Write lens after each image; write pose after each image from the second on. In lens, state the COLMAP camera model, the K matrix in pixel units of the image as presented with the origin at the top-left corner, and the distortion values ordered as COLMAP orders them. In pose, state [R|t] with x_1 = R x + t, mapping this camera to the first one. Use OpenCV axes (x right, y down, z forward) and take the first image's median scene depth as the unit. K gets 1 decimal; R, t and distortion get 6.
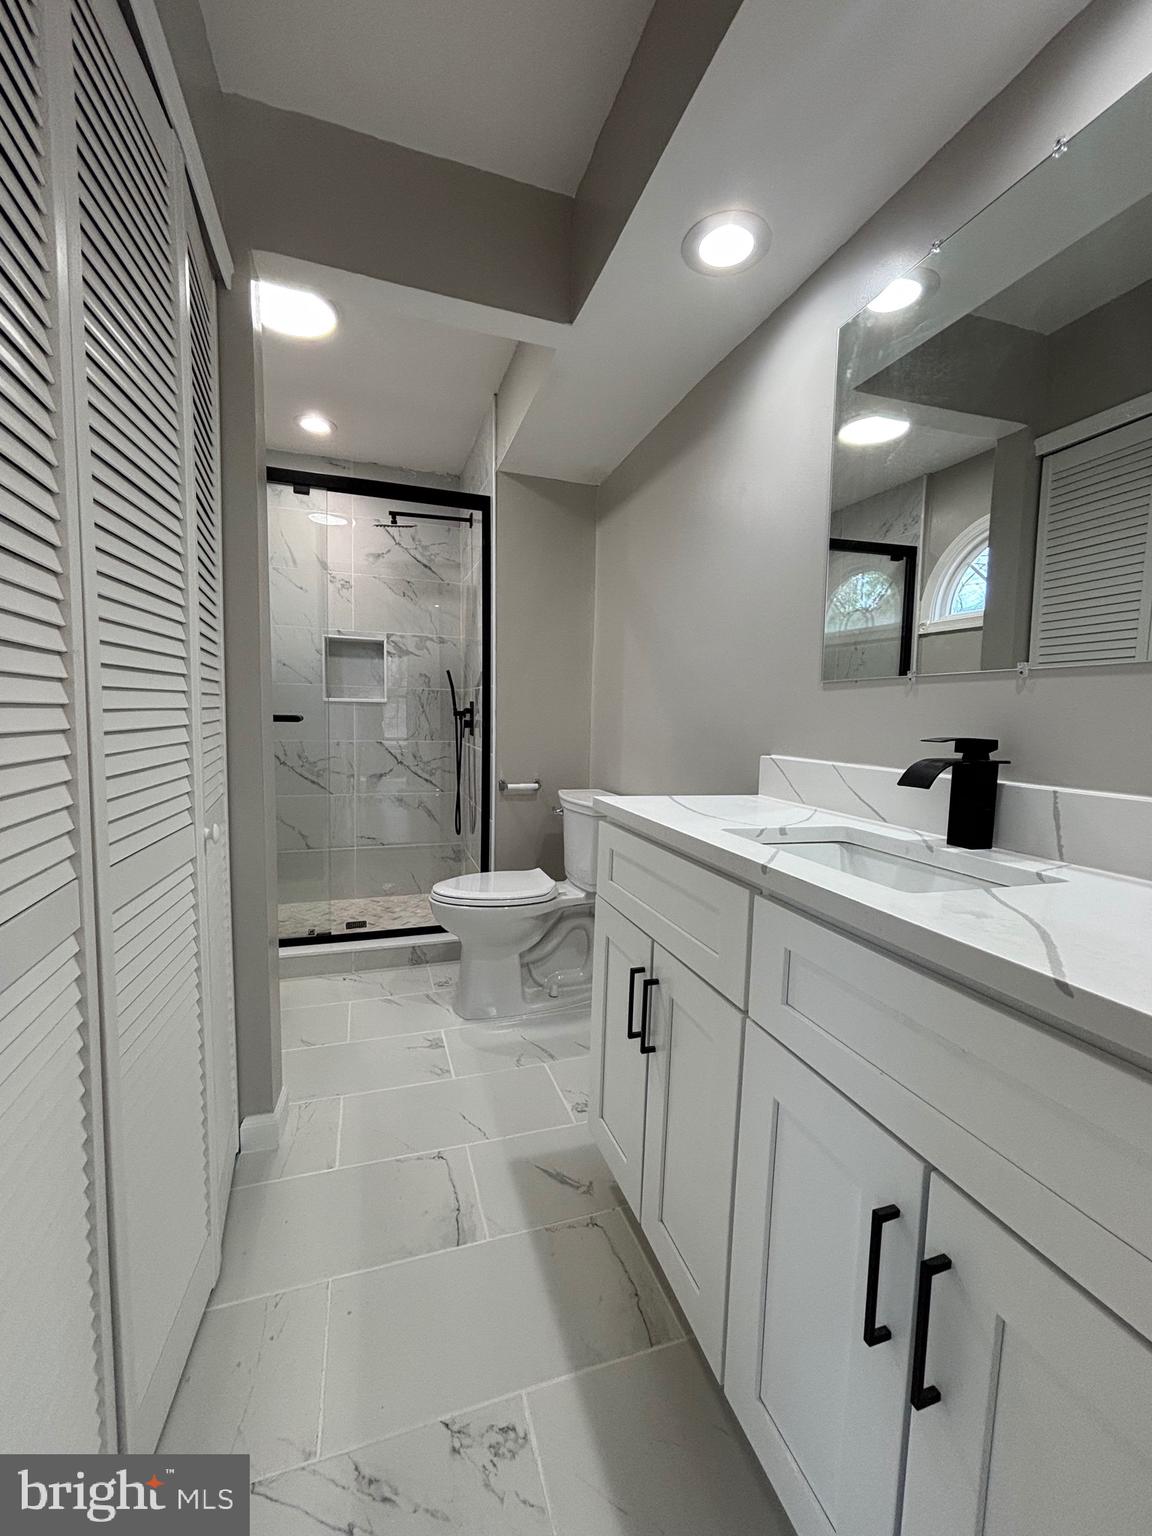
lens RADIAL K [[625.6, 0, 576.0], [0, 625.6, 768.0], [0, 0, 1]] dist [-0.001788, 0.004781]
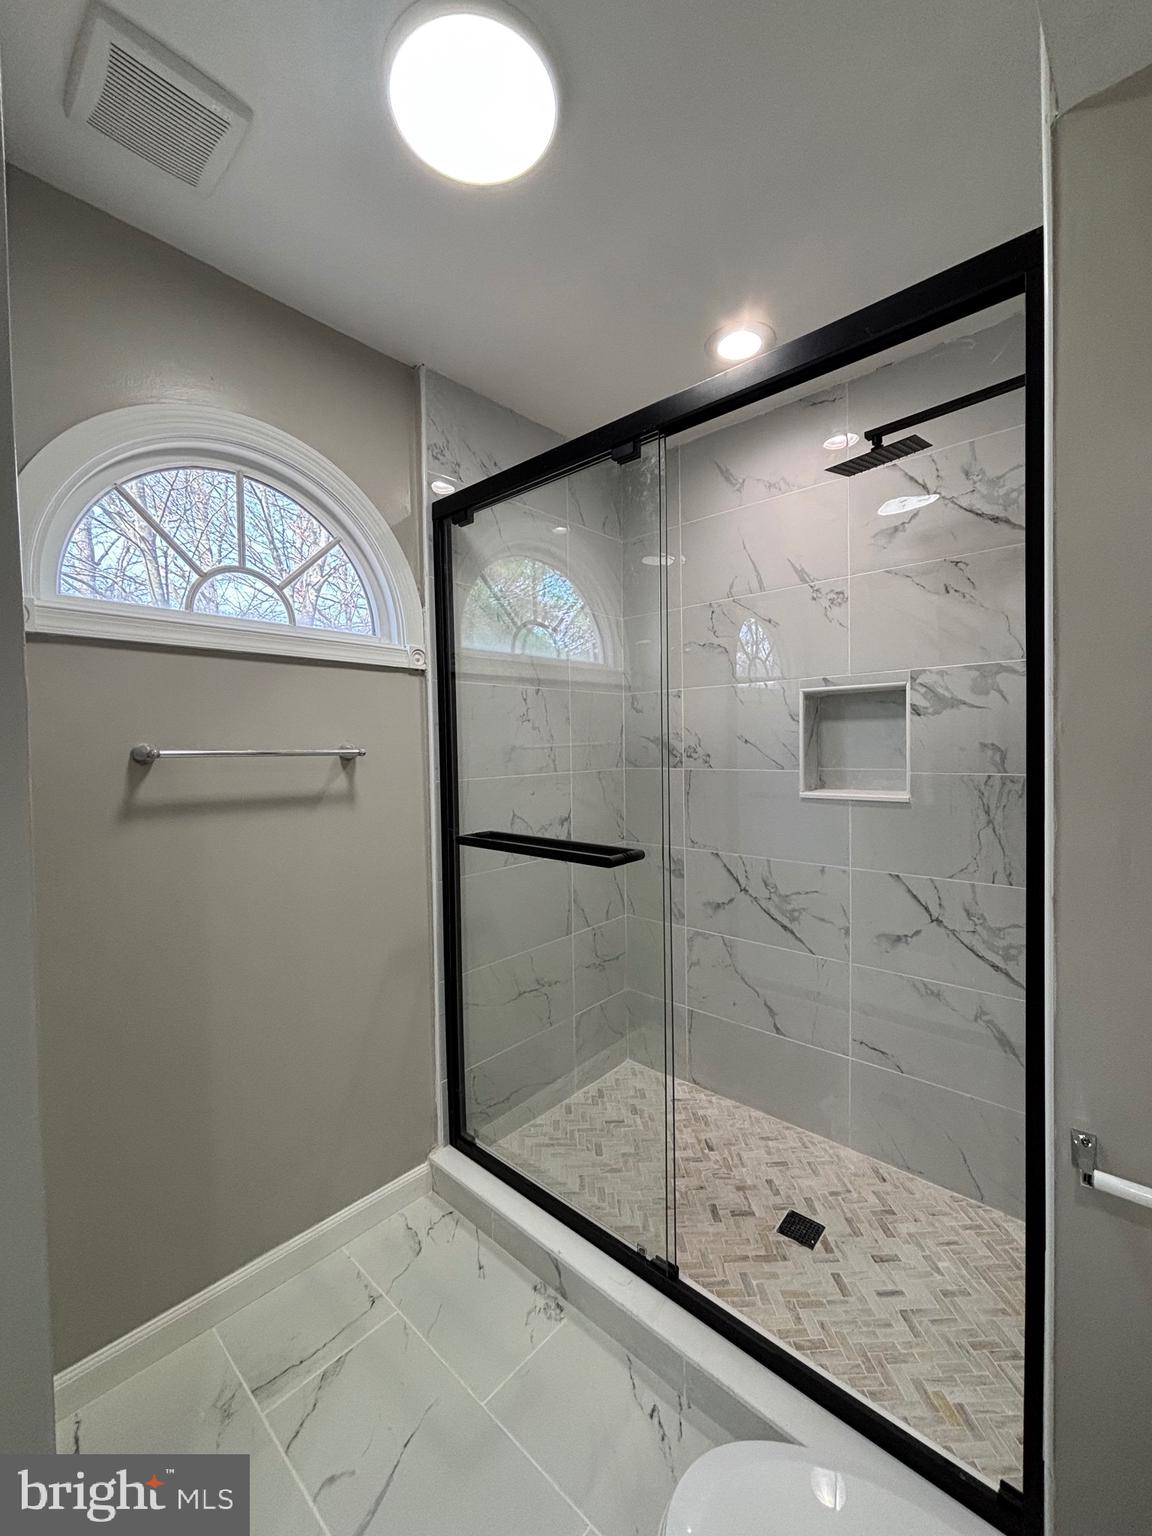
lens RADIAL K [[625.6, 0, 576.0], [0, 625.6, 768.0], [0, 0, 1]] dist [-0.001788, 0.004781]
pose [[0.487873, -0.004168, -0.872905, 0.018810], [-0.049759, 0.998230, -0.032577, -0.103305], [0.871496, 0.059328, 0.486801, 0.506949]]
